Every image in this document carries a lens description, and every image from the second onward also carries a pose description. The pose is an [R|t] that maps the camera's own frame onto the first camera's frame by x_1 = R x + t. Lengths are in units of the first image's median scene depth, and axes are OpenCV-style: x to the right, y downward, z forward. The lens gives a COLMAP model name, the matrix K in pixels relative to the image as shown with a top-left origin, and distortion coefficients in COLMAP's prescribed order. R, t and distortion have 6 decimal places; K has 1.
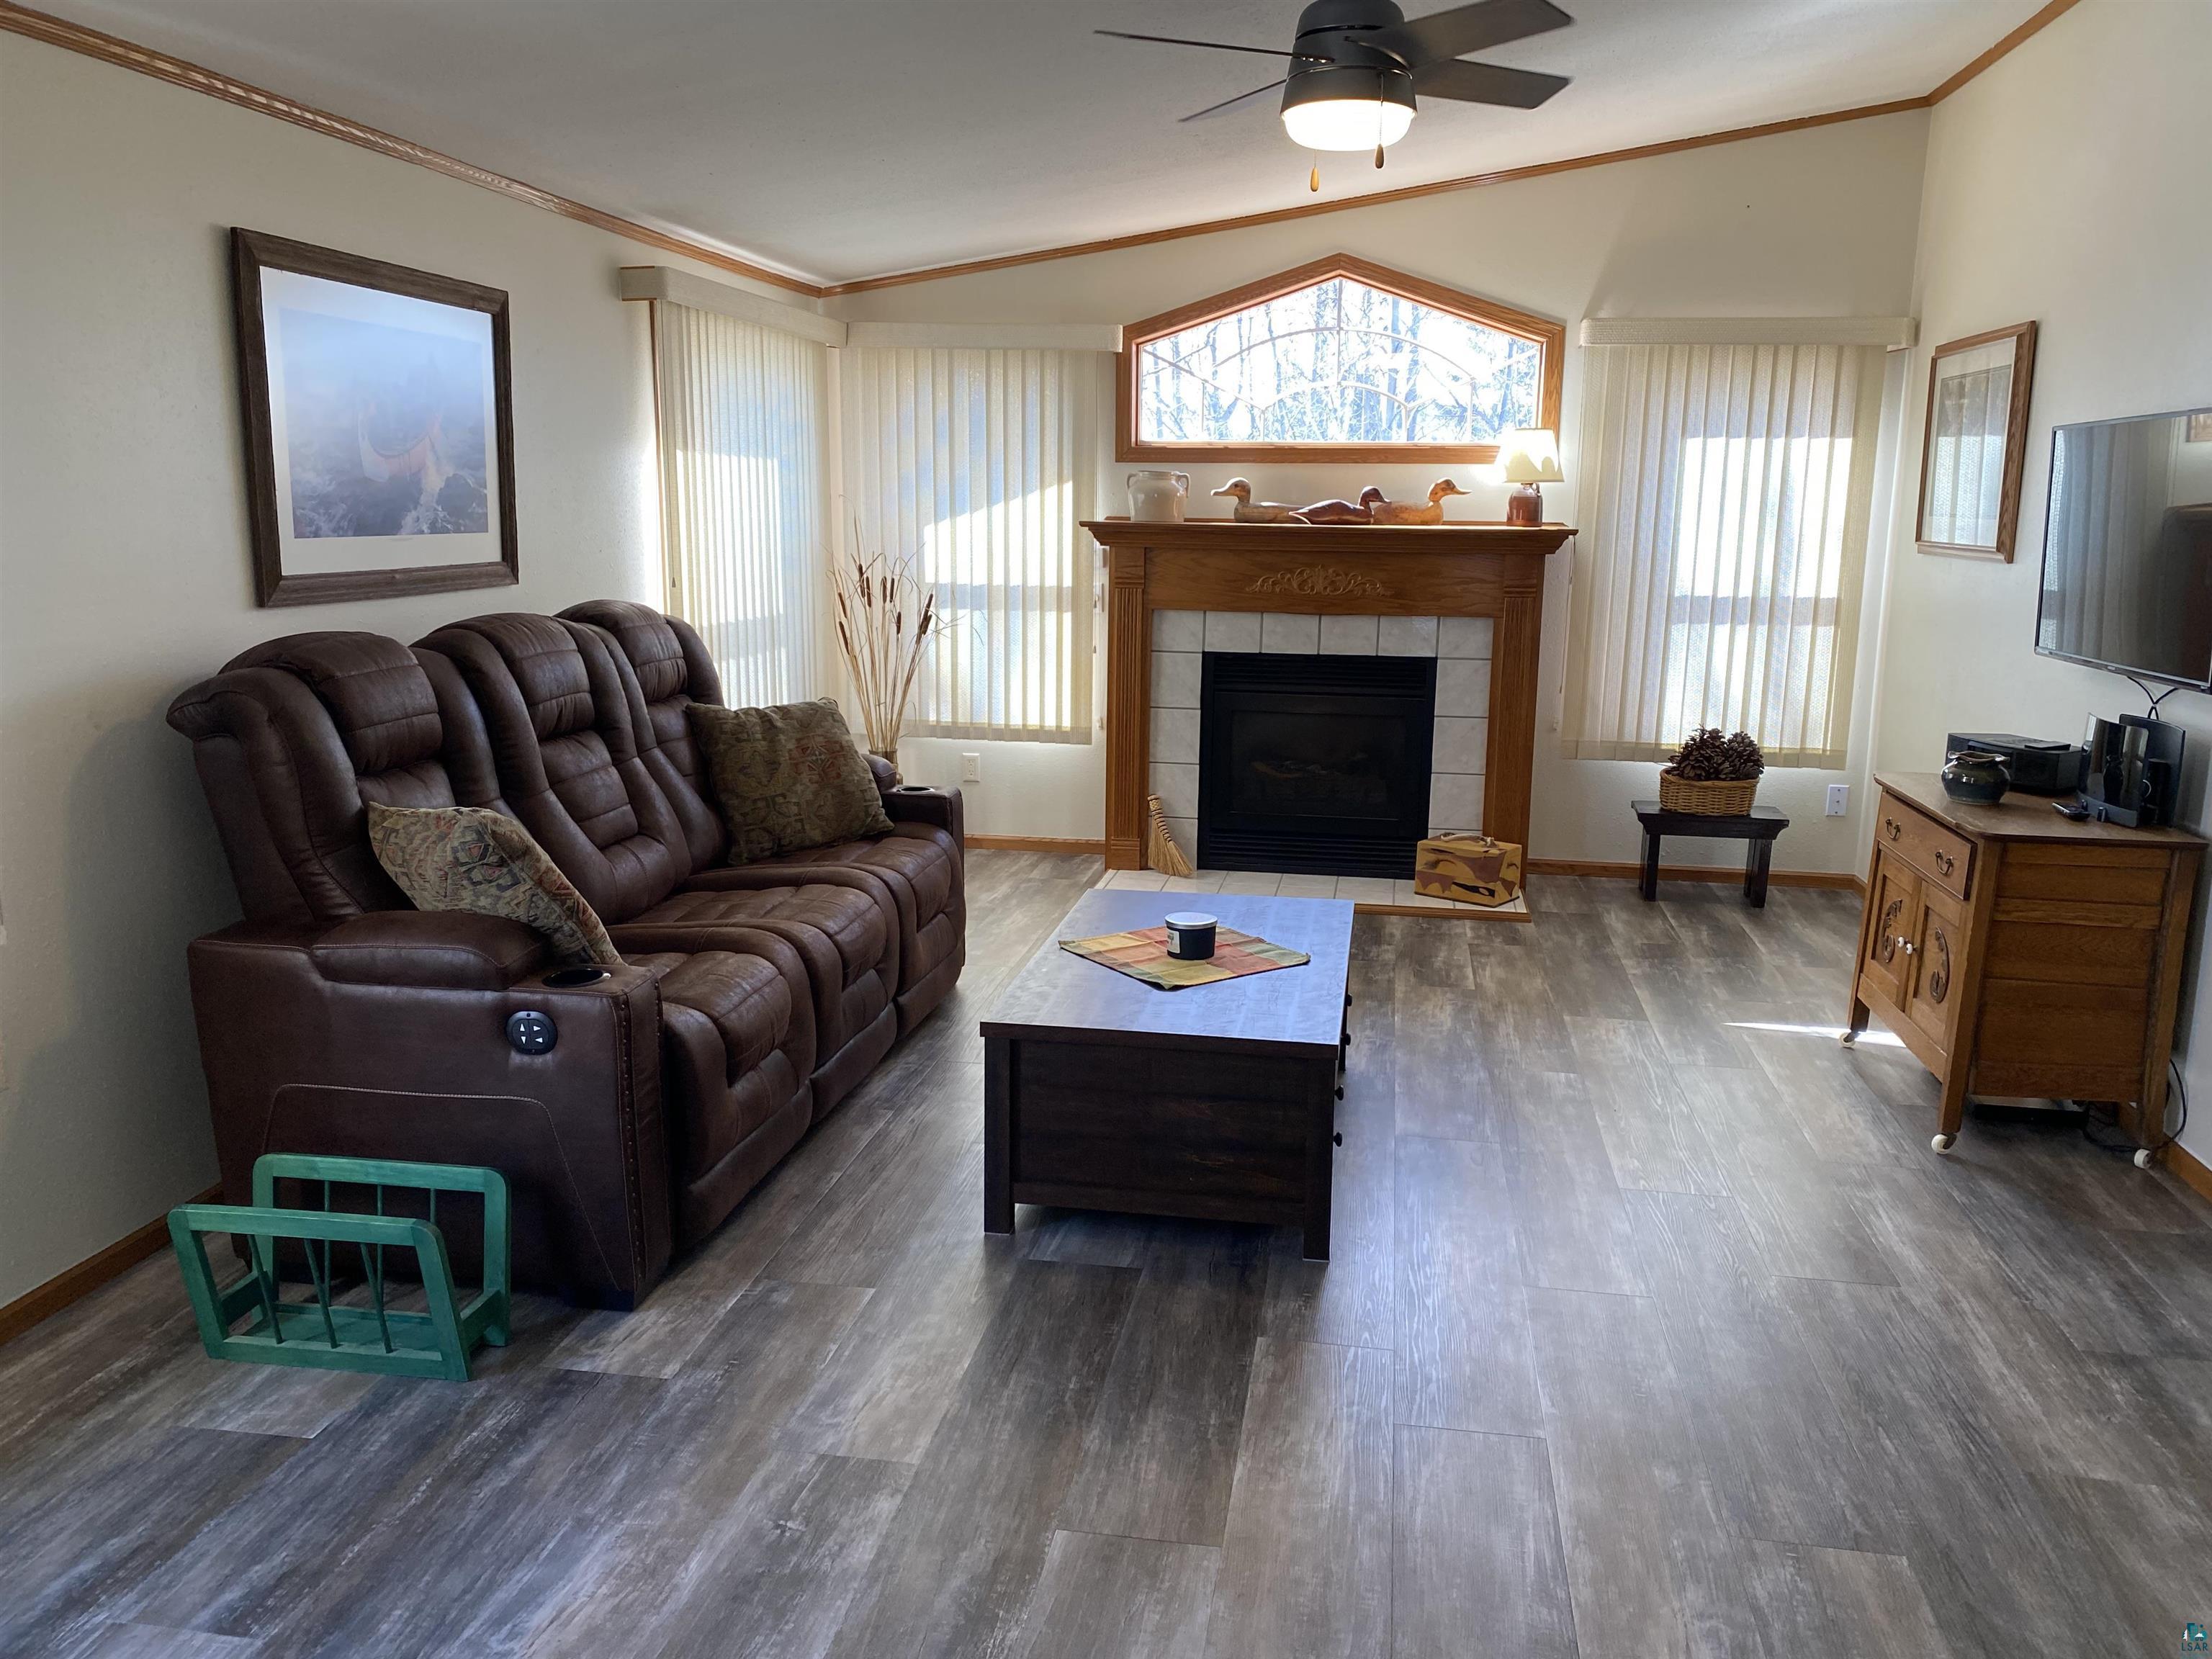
lens RADIAL K [[1683.7, 0, 1100.5], [0, 1683.7, 837.4], [0, 0, 1]] dist [0.100868, -0.222671]
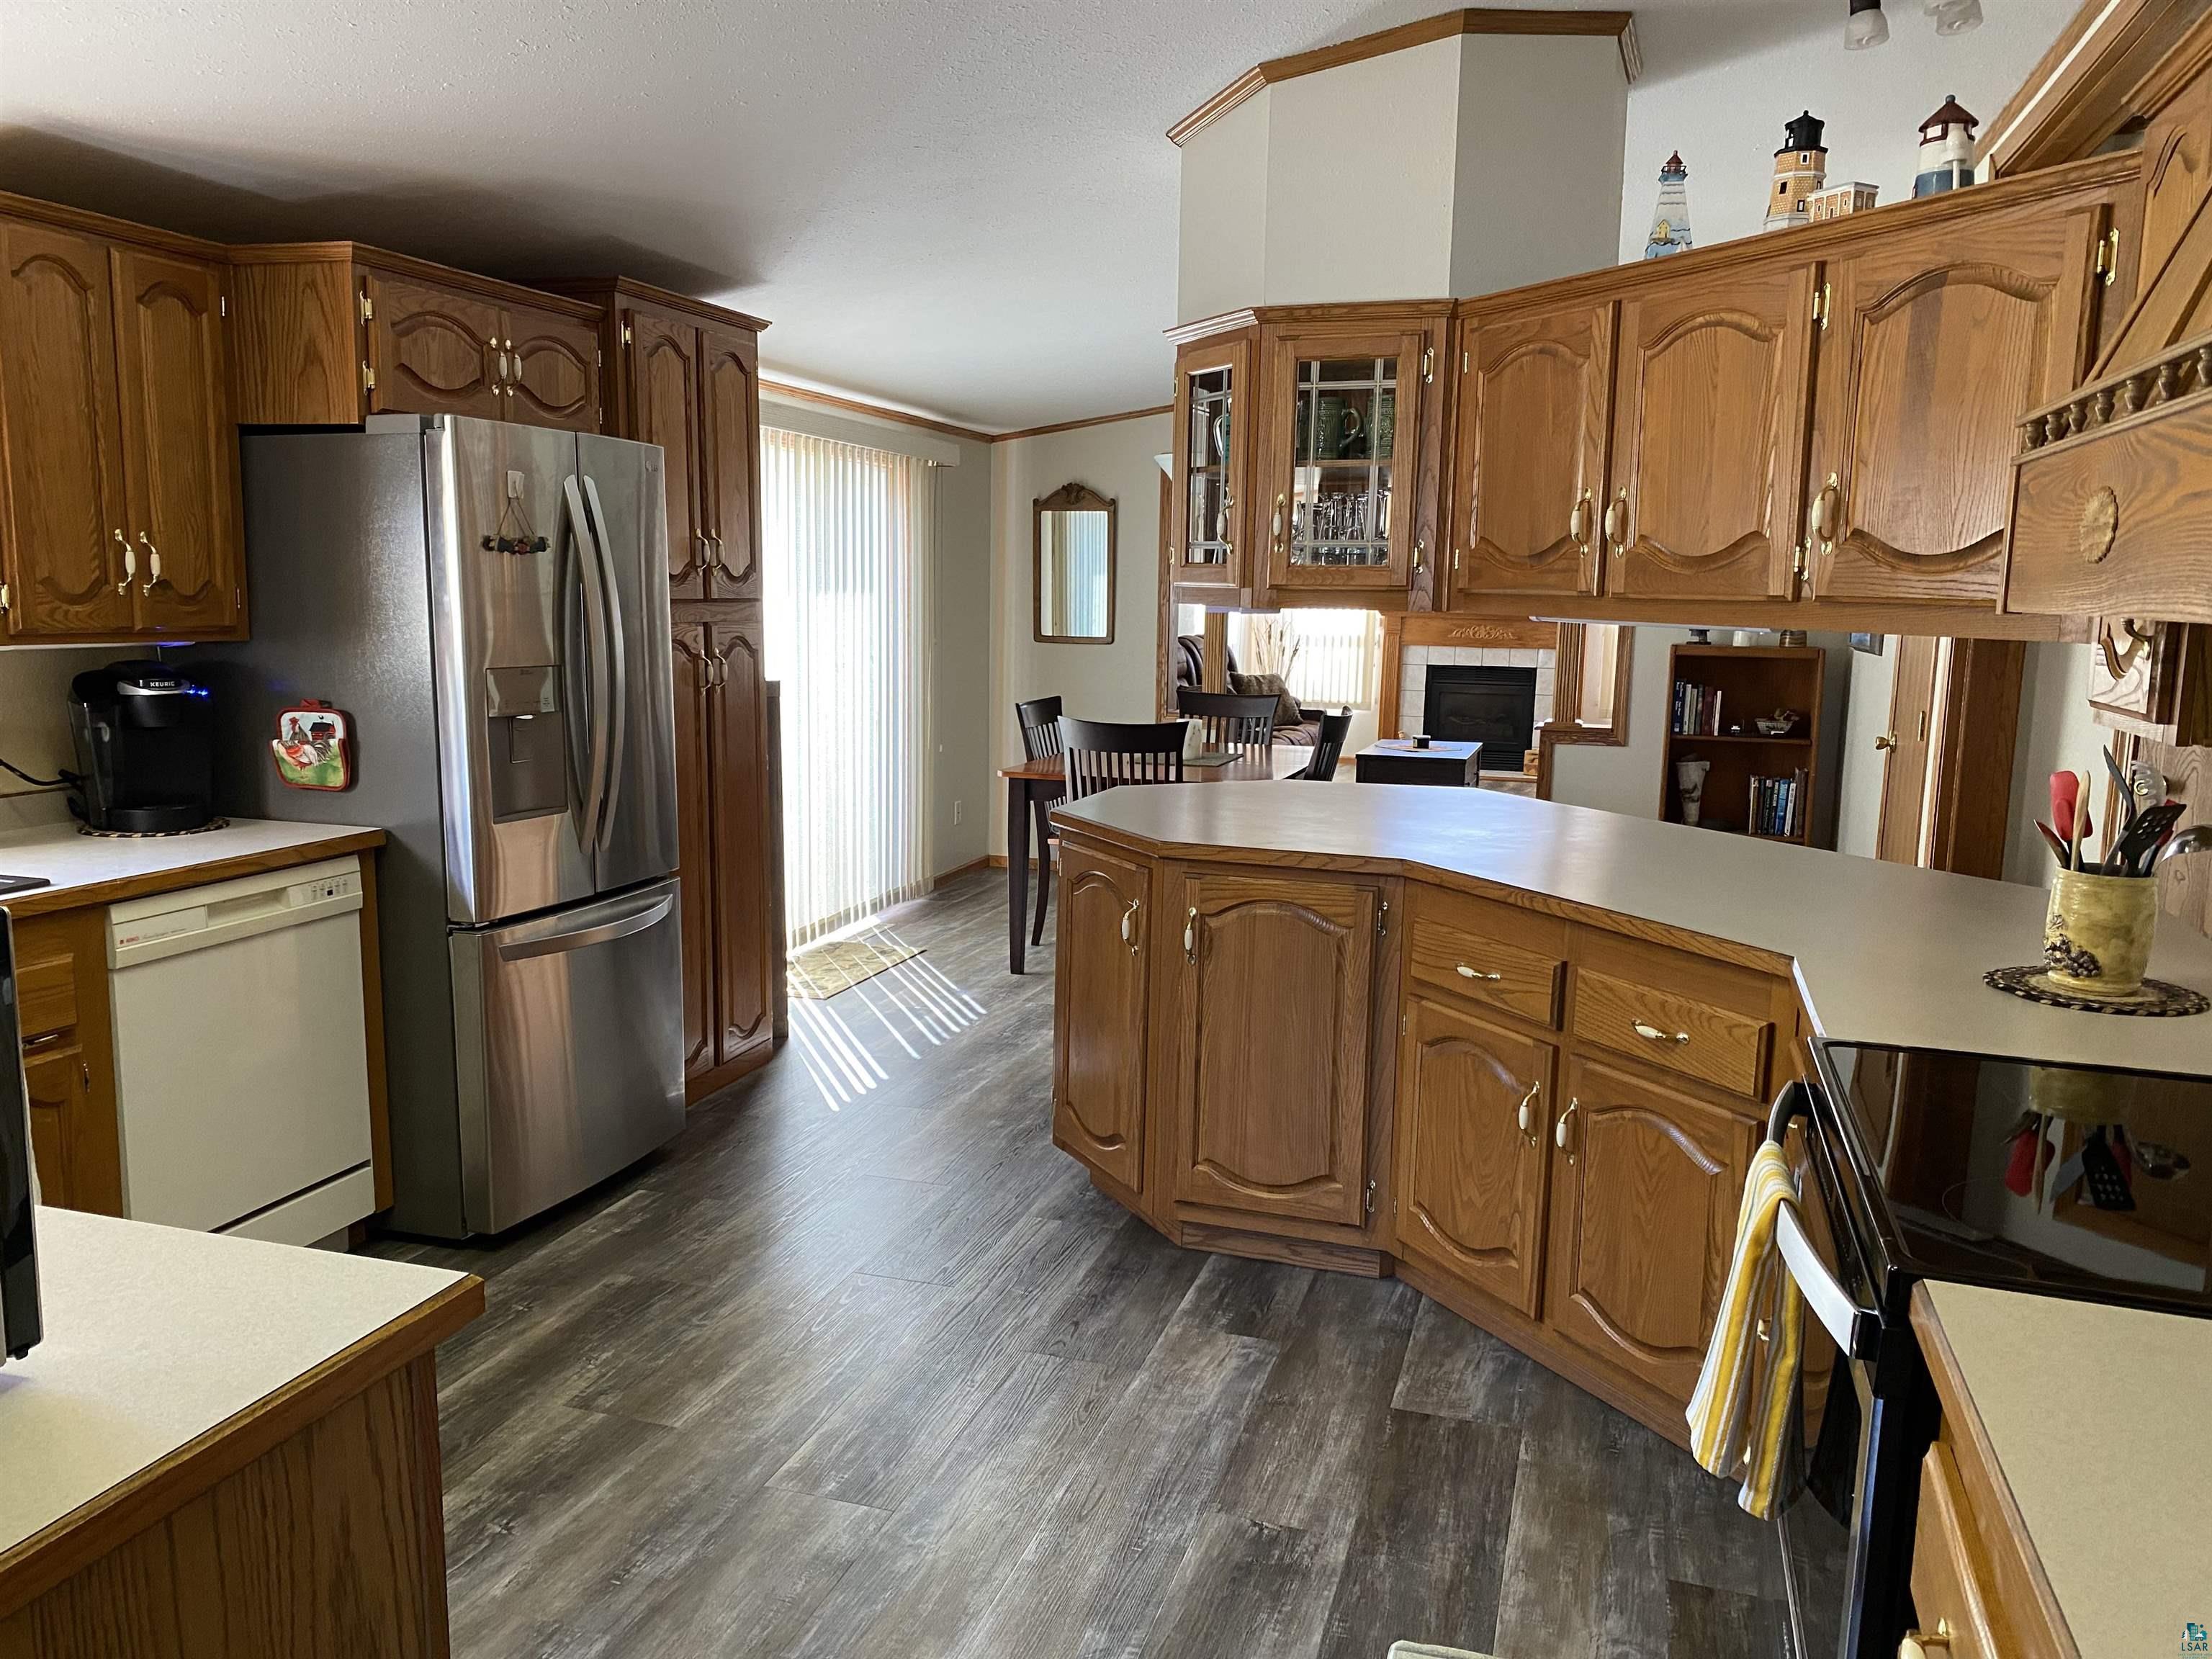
lens RADIAL K [[1671.0, 0, 1112.7], [0, 1671.0, 819.7], [0, 0, 1]] dist [0.081975, -0.107918]
pose [[0.992167, 0.024625, -0.122464, -0.073879], [-0.031864, 0.997836, -0.057512, 0.232327], [0.120783, 0.060964, 0.990805, -1.207718]]
